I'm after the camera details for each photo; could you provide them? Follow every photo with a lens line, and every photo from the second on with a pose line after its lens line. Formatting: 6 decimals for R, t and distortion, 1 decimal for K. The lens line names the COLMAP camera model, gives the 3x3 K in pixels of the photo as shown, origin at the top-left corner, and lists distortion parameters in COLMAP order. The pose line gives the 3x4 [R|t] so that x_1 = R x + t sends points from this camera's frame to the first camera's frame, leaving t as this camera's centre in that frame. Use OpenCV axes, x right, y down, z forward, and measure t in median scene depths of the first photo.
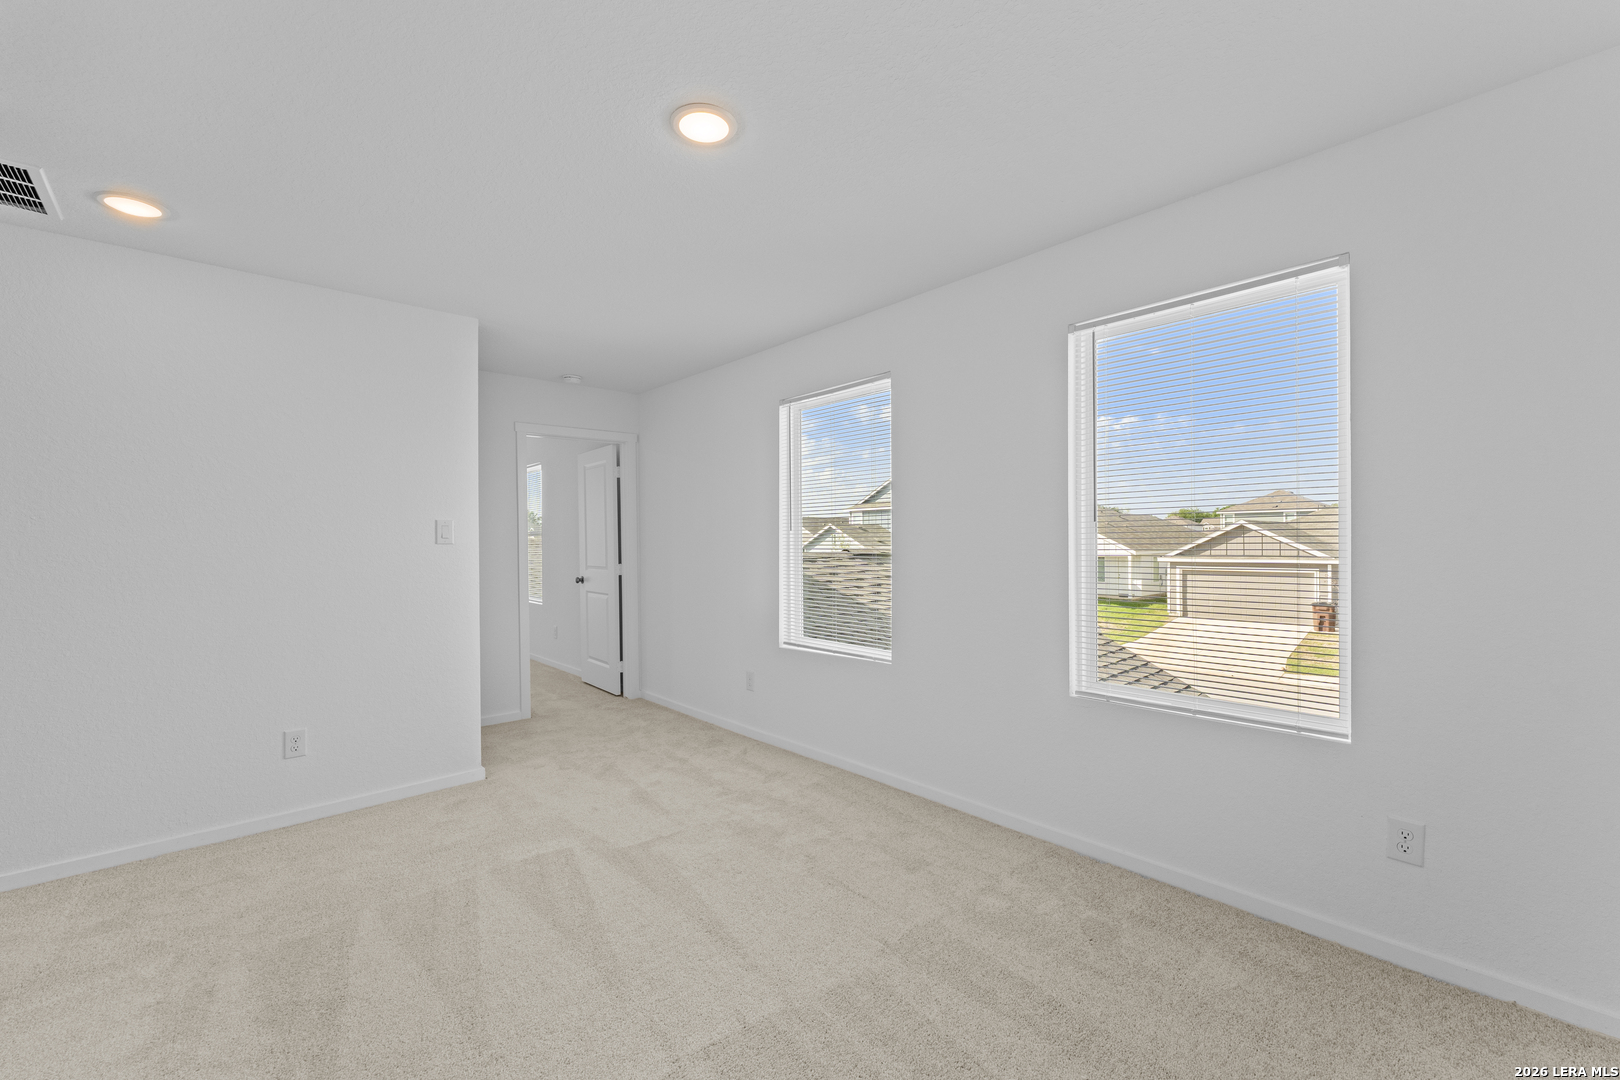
lens RADIAL K [[670.8, 0, 804.7], [0, 670.8, 542.2], [0, 0, 1]] dist [-0.001611, -0.000213]
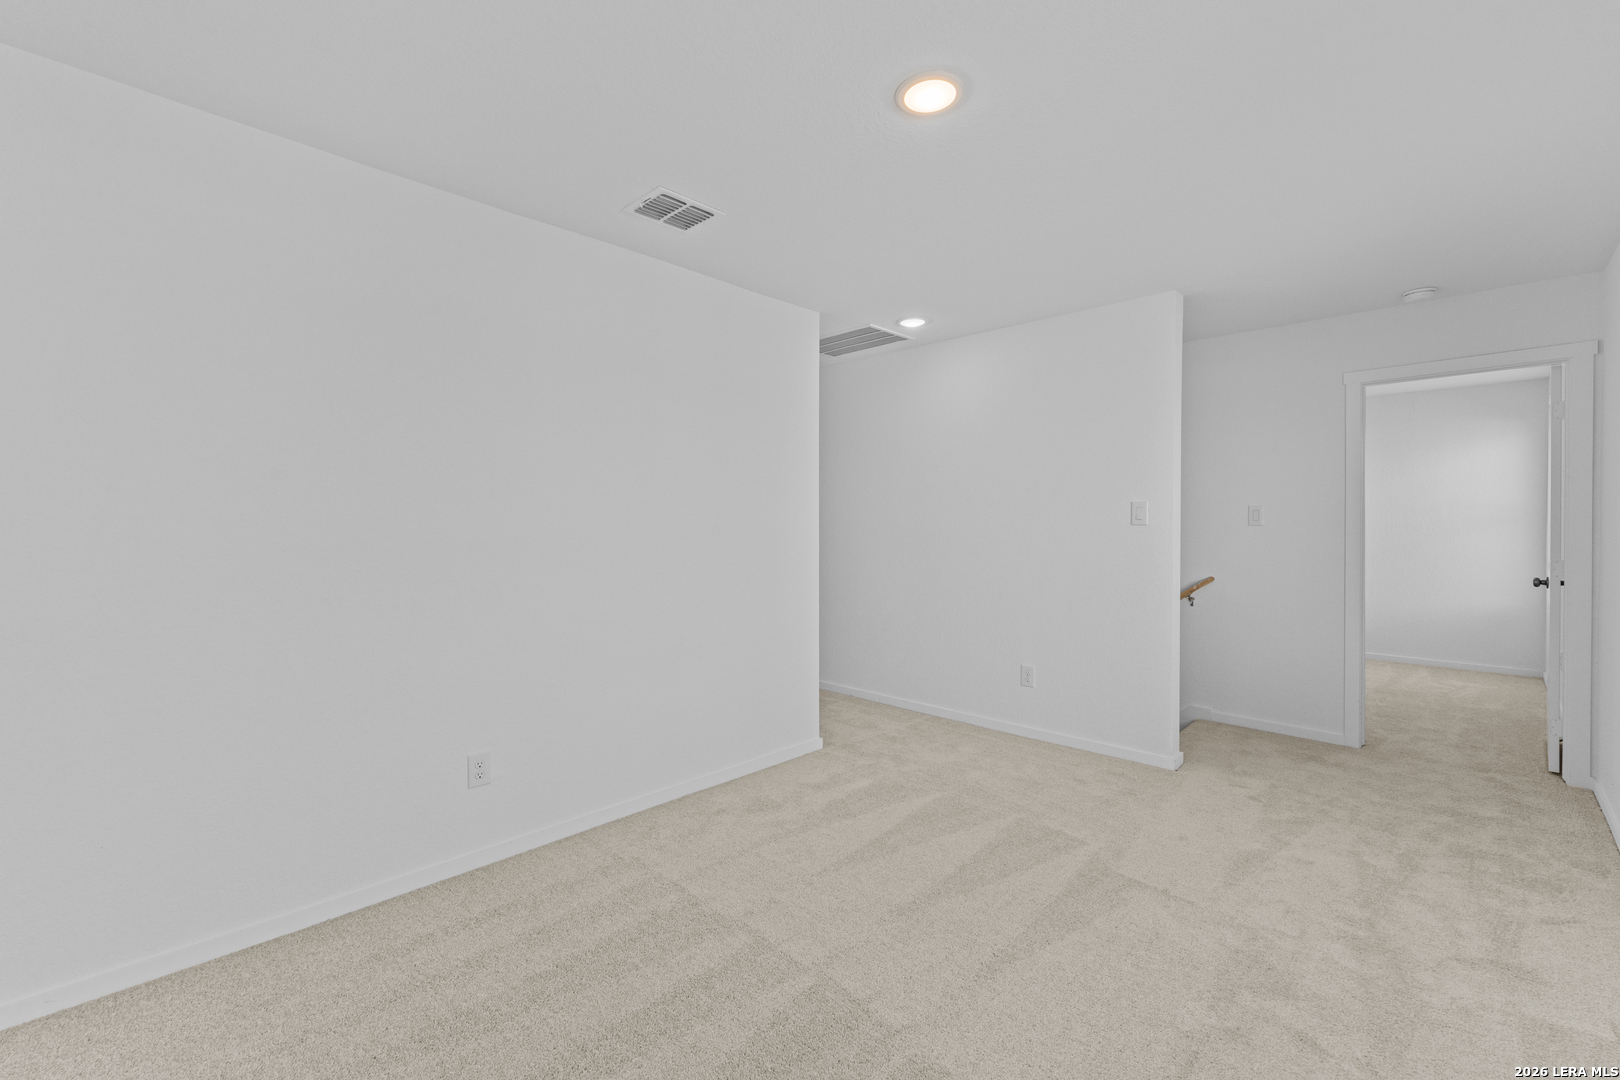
lens RADIAL K [[679.8, 0, 805.5], [0, 679.8, 523.7], [0, 0, 1]] dist [-0.002416, -0.000420]
pose [[0.048259, 0.006309, -0.998815, 0.464506], [-0.001402, 0.999979, 0.006249, -0.004850], [0.998834, 0.001099, 0.048267, 0.427180]]
